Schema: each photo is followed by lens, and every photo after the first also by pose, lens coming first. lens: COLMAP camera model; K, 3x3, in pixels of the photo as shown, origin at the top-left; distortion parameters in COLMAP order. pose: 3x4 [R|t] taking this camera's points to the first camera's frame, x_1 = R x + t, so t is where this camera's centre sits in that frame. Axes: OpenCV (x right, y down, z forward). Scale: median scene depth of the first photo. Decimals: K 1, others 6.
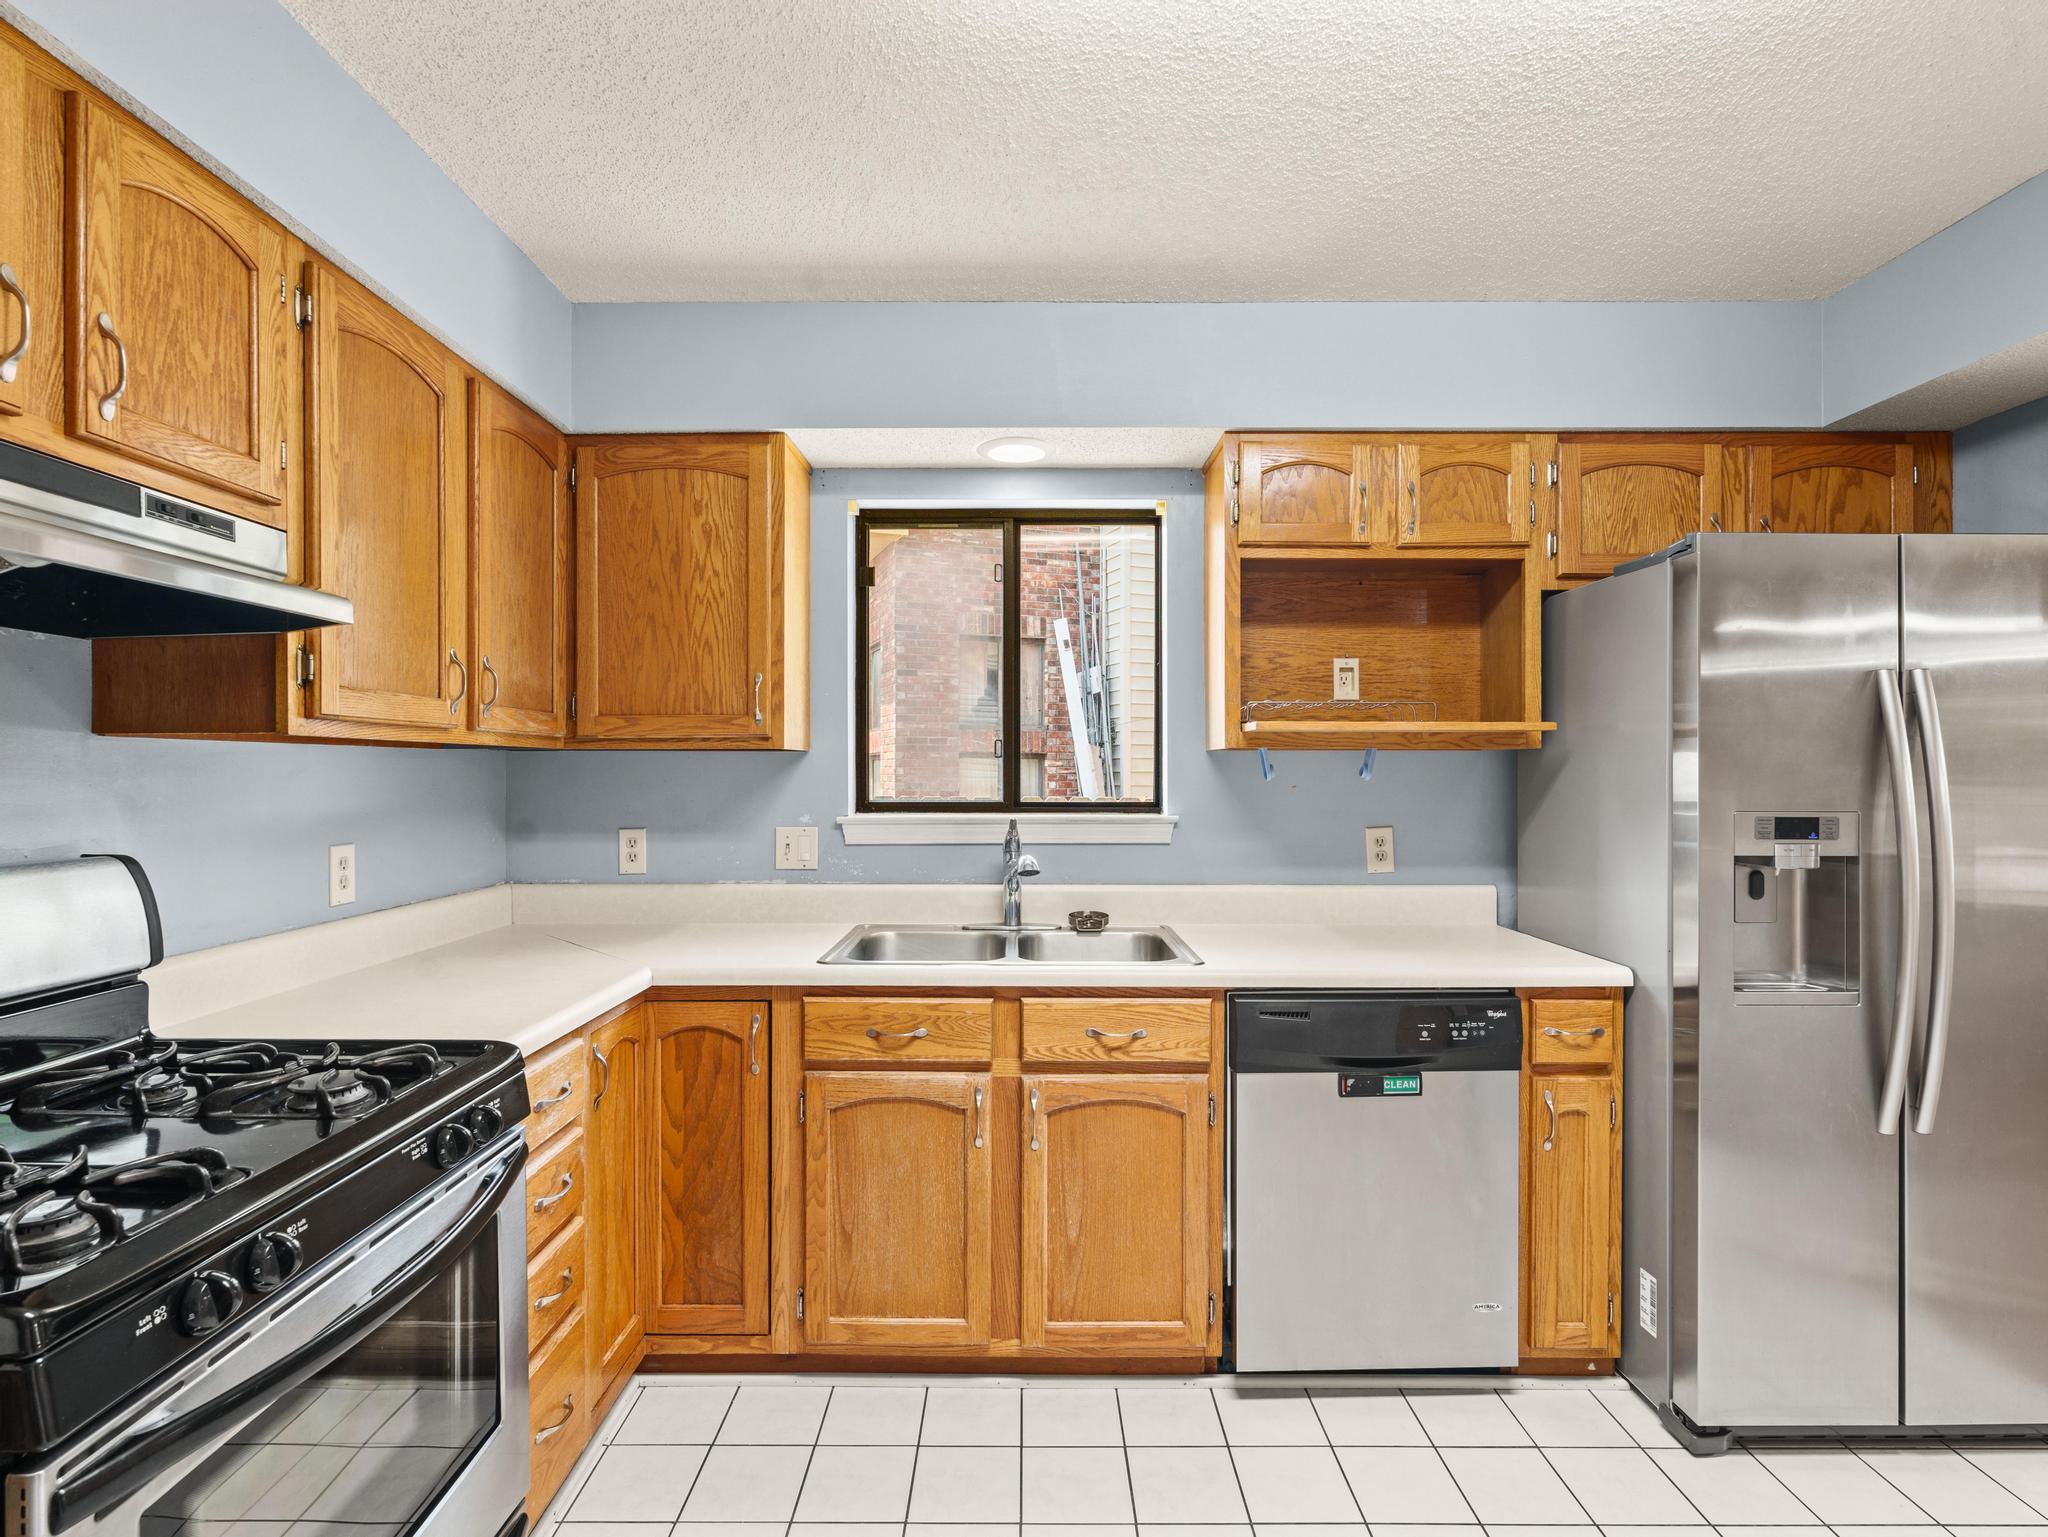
lens RADIAL K [[1007.5, 0, 1023.0], [0, 1007.5, 772.0], [0, 0, 1]] dist [-0.002144, 0.001054]
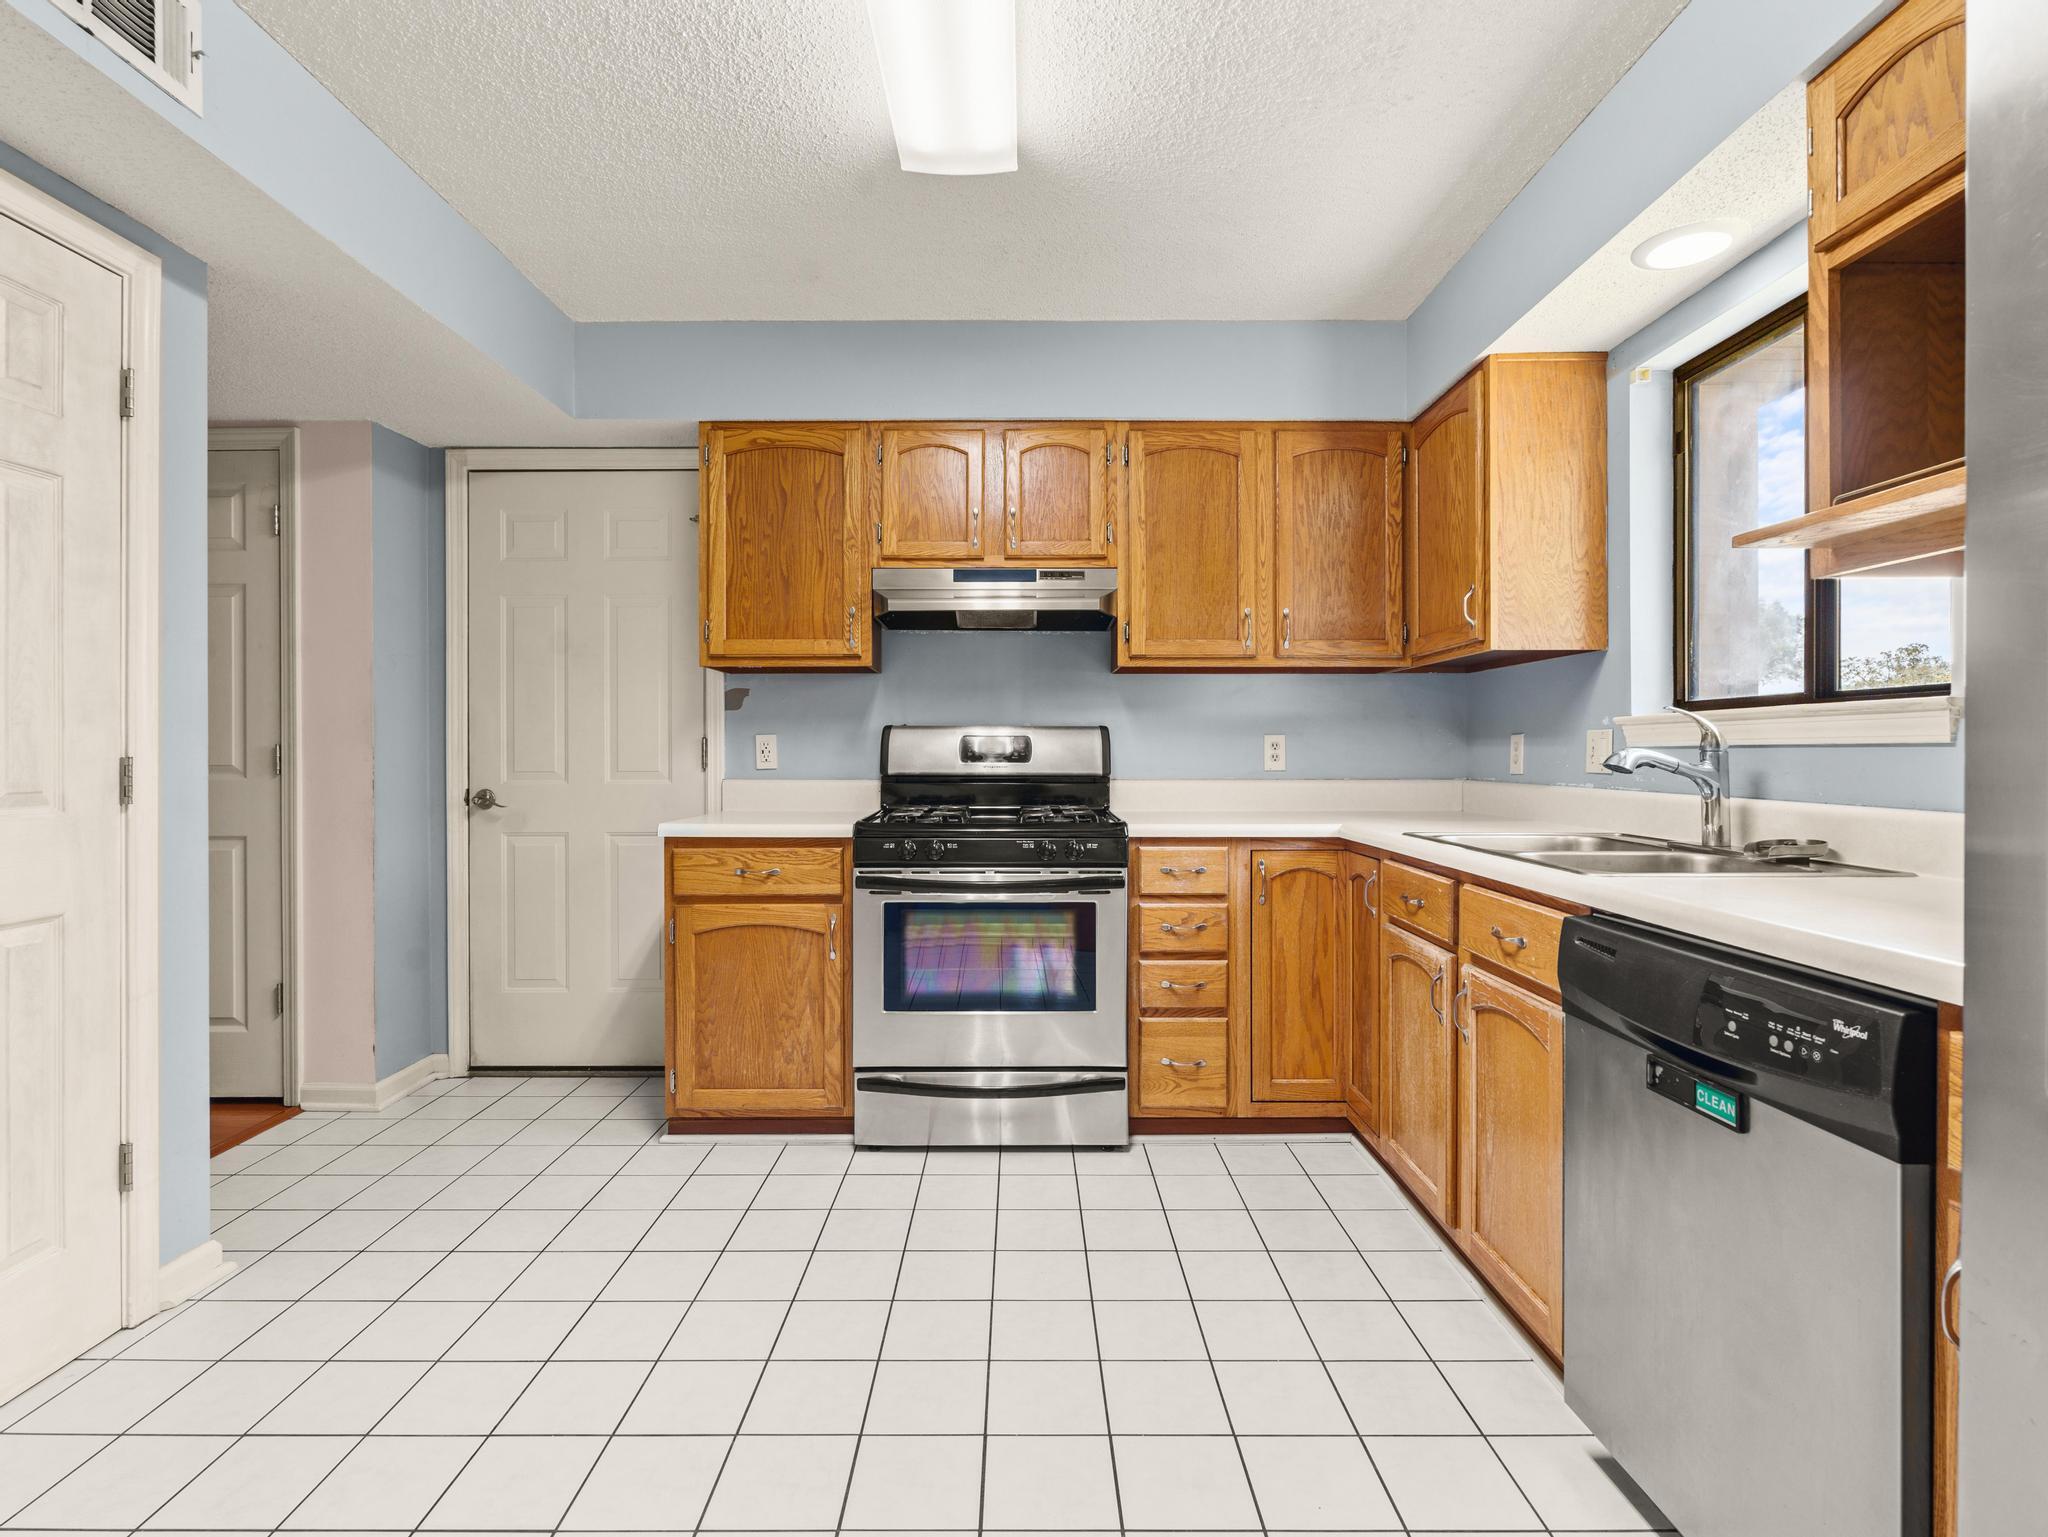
lens RADIAL K [[1012.9, 0, 1019.1], [0, 1012.9, 762.9], [0, 0, 1]] dist [-0.007152, 0.001614]
pose [[-0.000033, 0.010722, -0.999943, 0.953523], [-0.000332, 0.999942, 0.010722, 0.097777], [1.000000, 0.000332, -0.000029, 0.567234]]
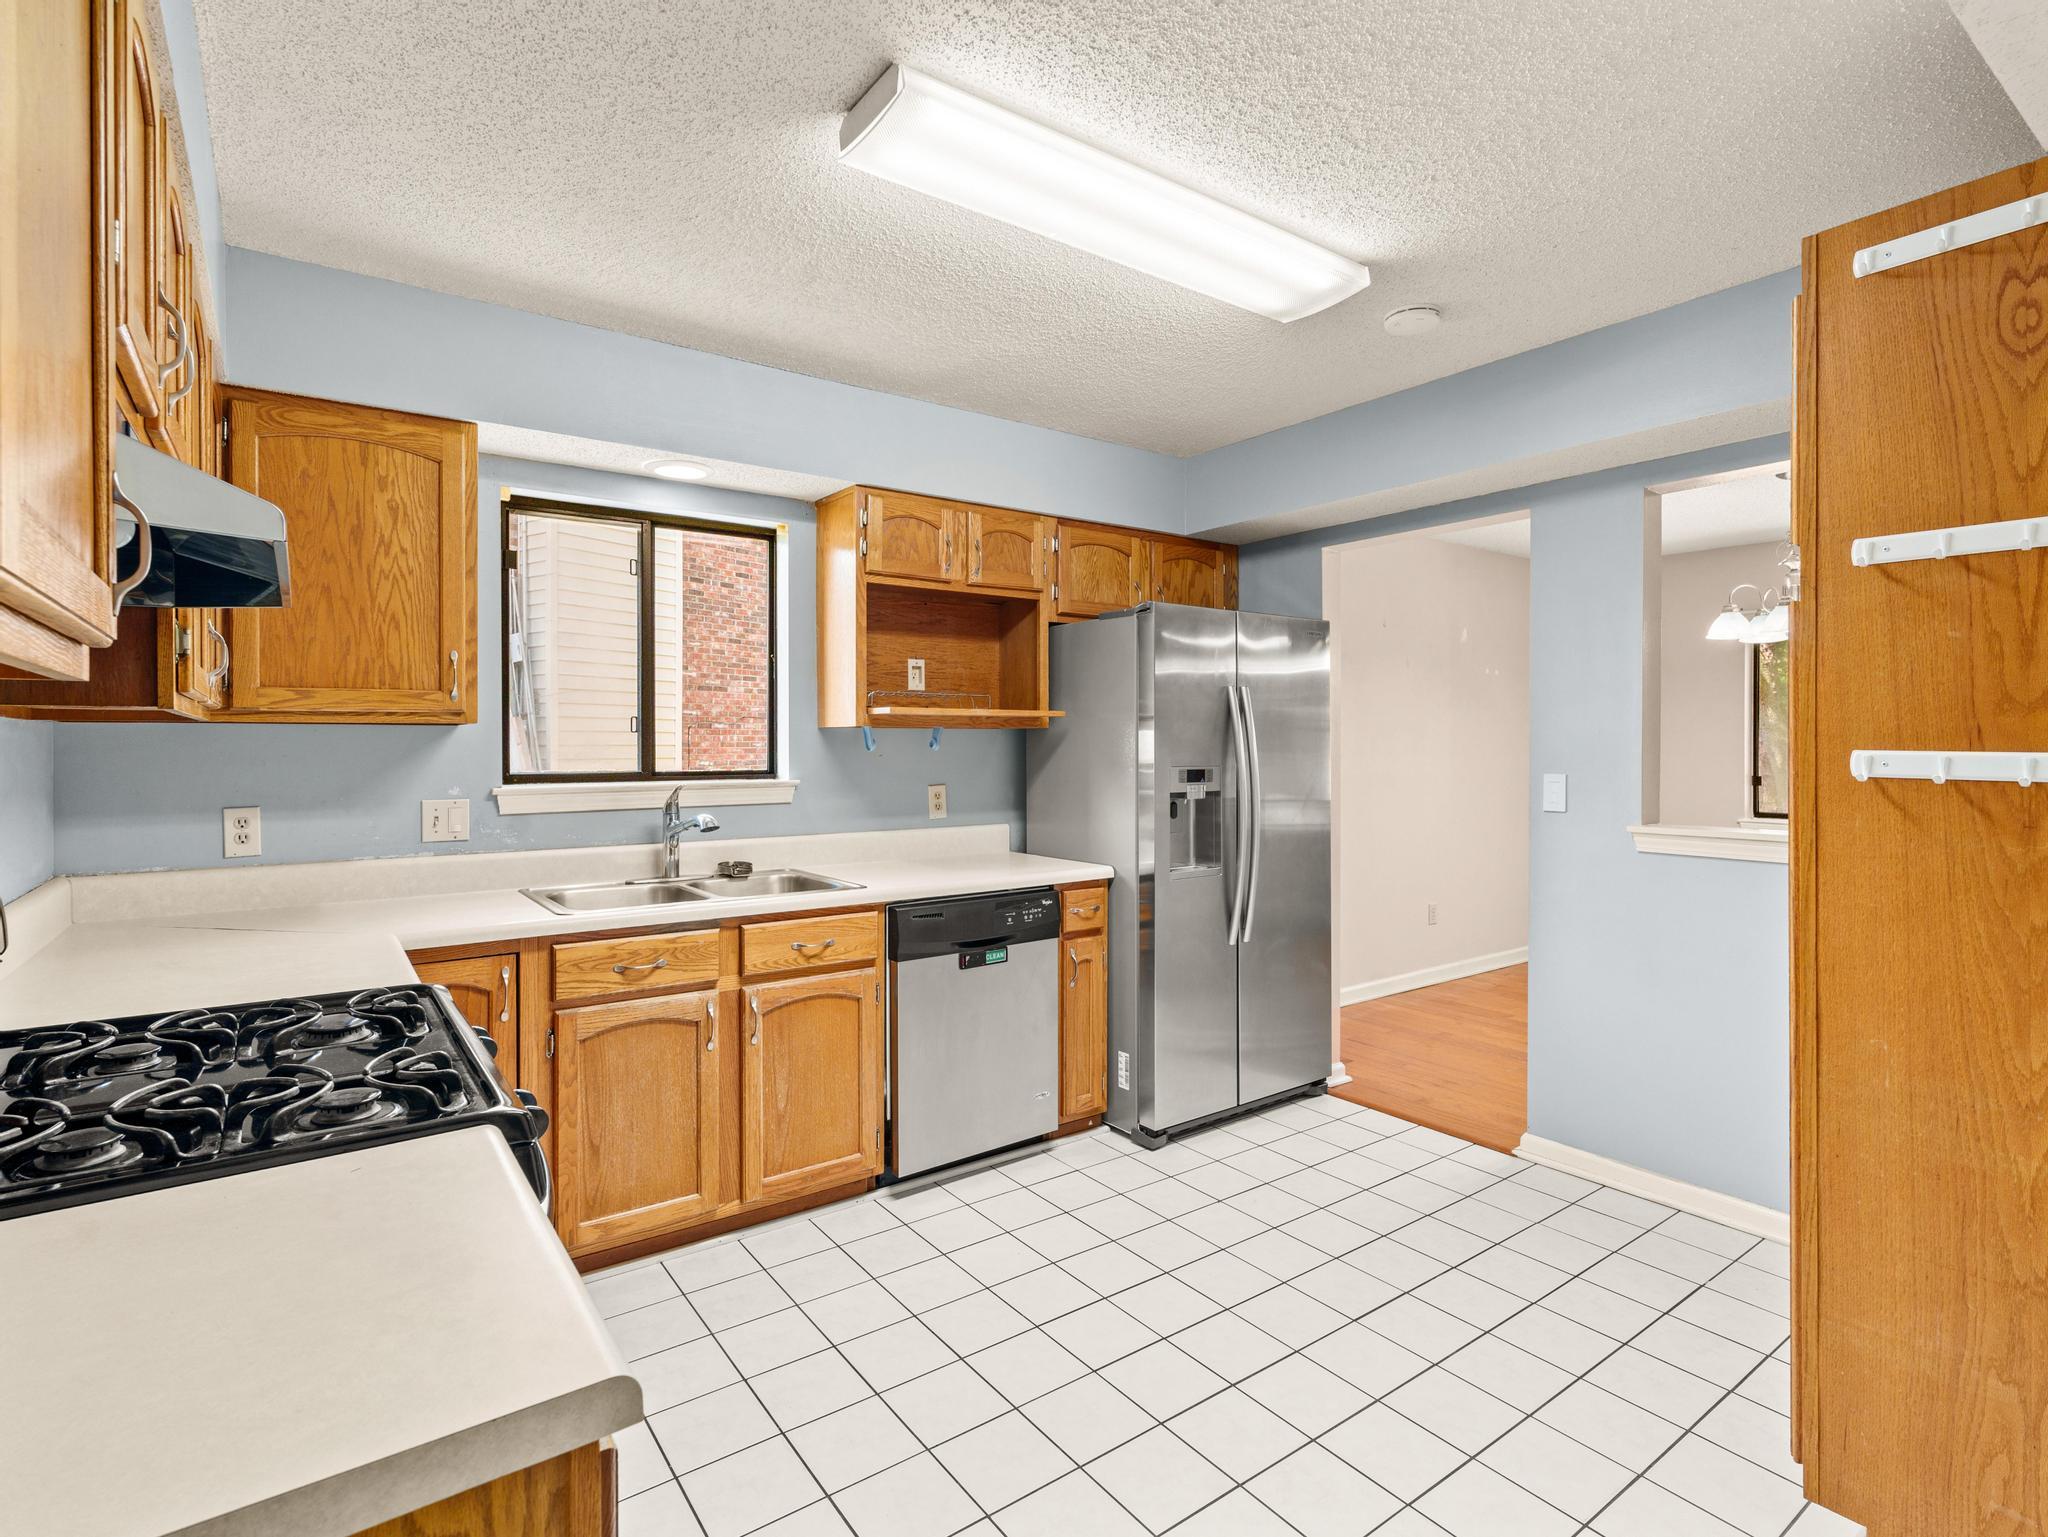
lens RADIAL K [[1019.9, 0, 1023.8], [0, 1019.9, 748.9], [0, 0, 1]] dist [0.001201, 0.000248]
pose [[0.810218, -0.005161, 0.586107, -0.455409], [0.002637, 0.999983, 0.005160, -0.000595], [-0.586123, -0.002635, 0.810218, -0.229361]]
